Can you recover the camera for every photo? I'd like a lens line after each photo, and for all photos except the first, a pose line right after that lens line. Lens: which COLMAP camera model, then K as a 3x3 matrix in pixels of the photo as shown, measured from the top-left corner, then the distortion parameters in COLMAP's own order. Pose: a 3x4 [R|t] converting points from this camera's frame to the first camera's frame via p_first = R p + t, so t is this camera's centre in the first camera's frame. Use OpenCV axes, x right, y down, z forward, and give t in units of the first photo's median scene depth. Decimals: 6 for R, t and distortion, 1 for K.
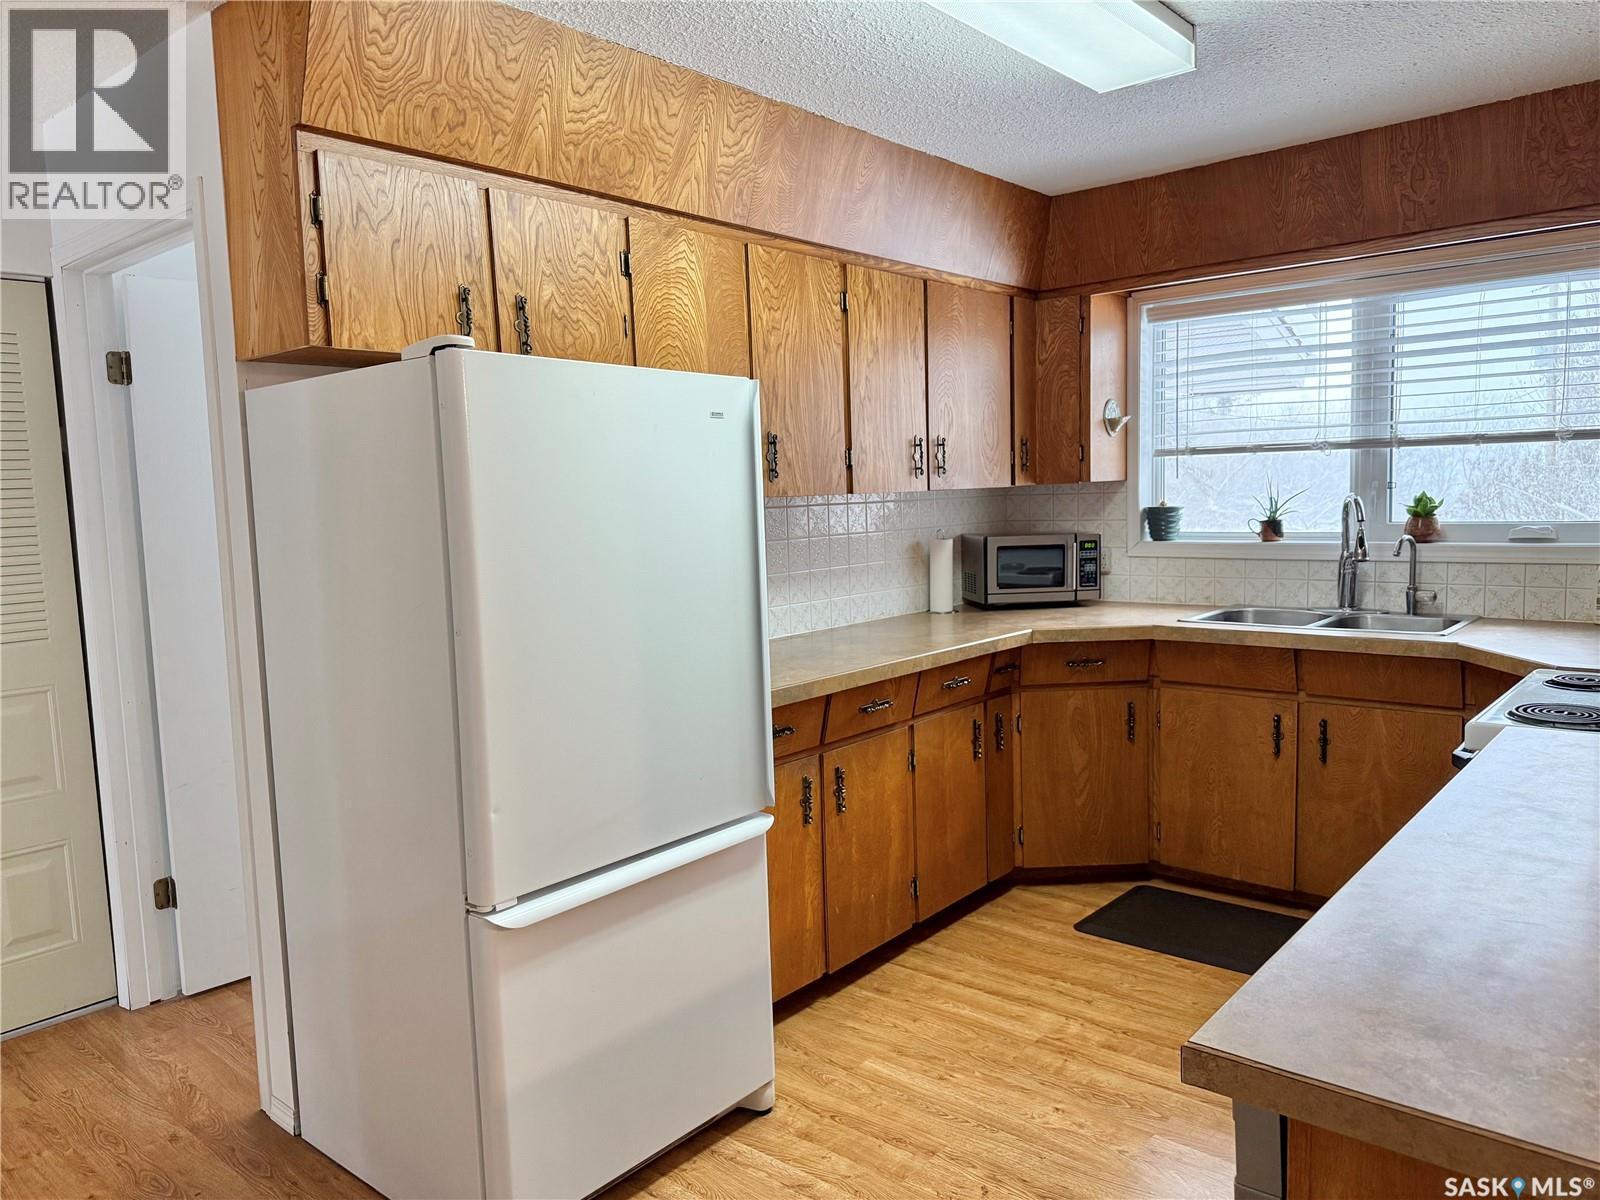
lens RADIAL K [[1128.2, 0, 803.7], [0, 1128.2, 609.2], [0, 0, 1]] dist [0.190331, -0.408082]
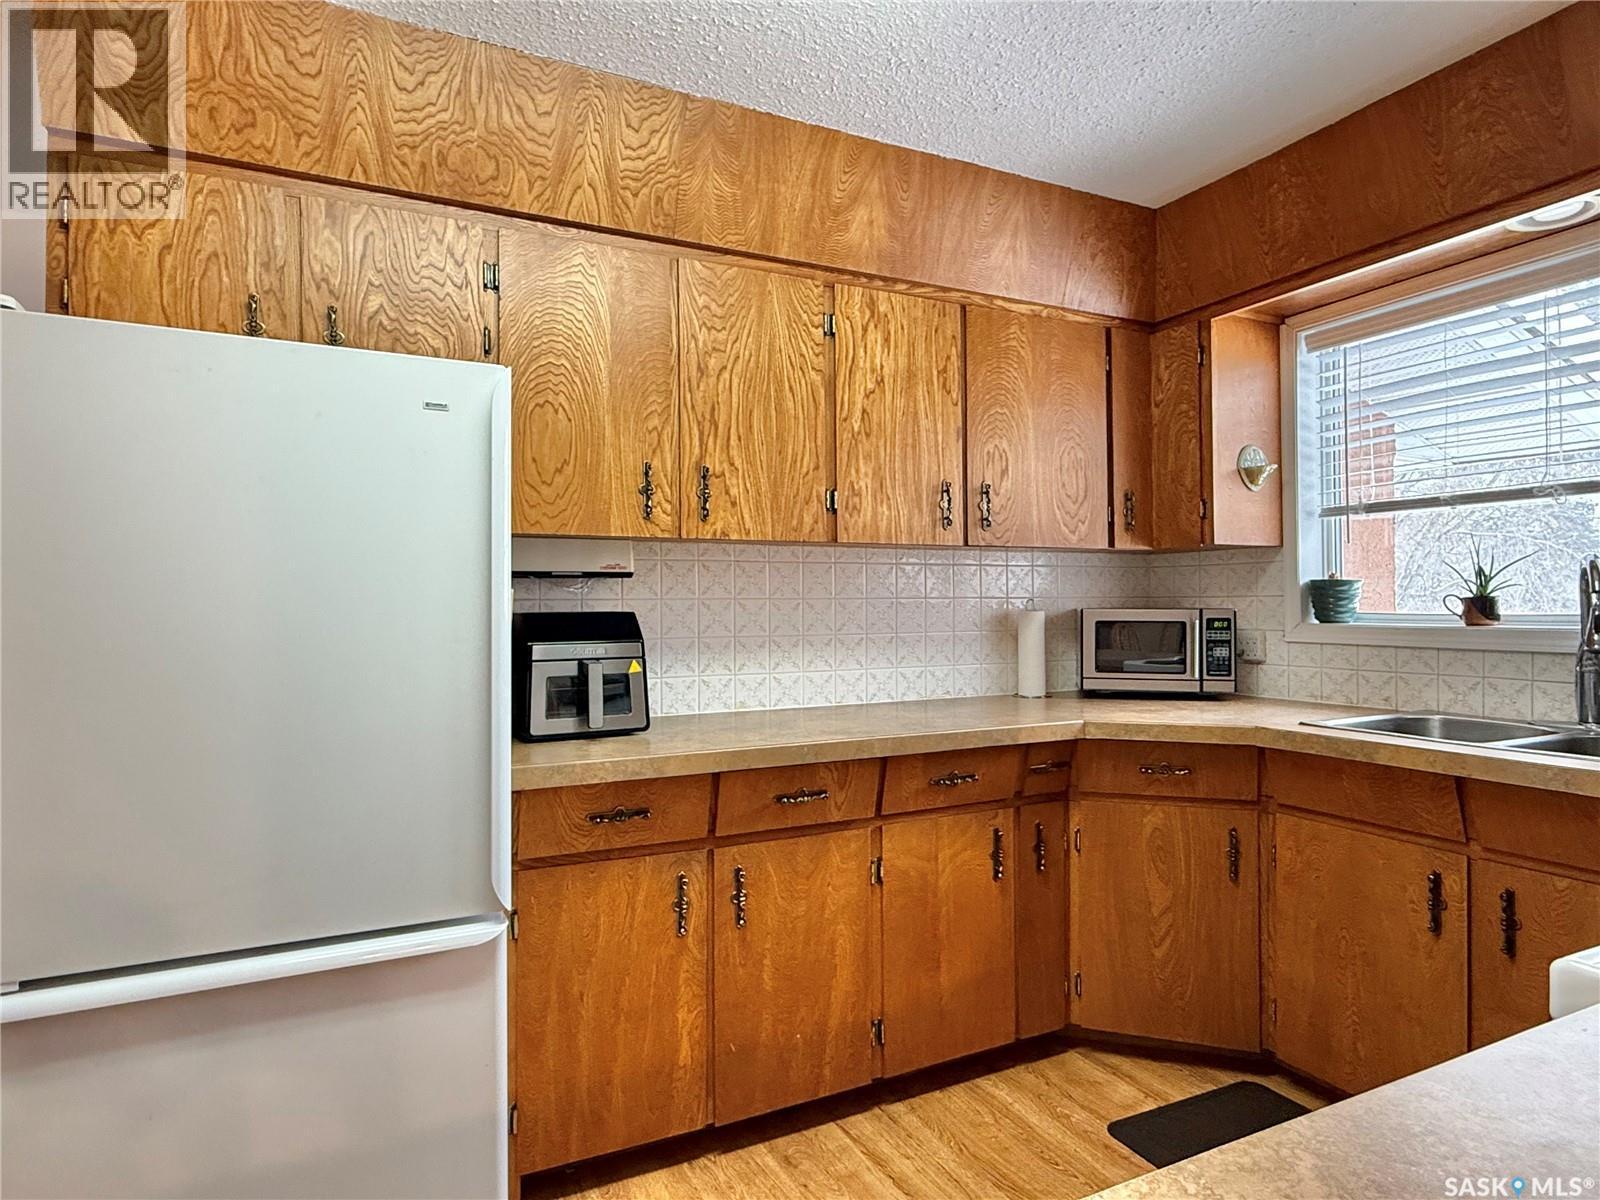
lens RADIAL K [[922.8, 0, 801.7], [0, 922.8, 607.5], [0, 0, 1]] dist [-0.000324, -0.000525]
pose [[0.916287, 0.024921, -0.399746, 0.288869], [-0.063627, 0.994445, -0.083848, 0.006388], [0.395436, 0.102263, 0.912783, 0.350385]]
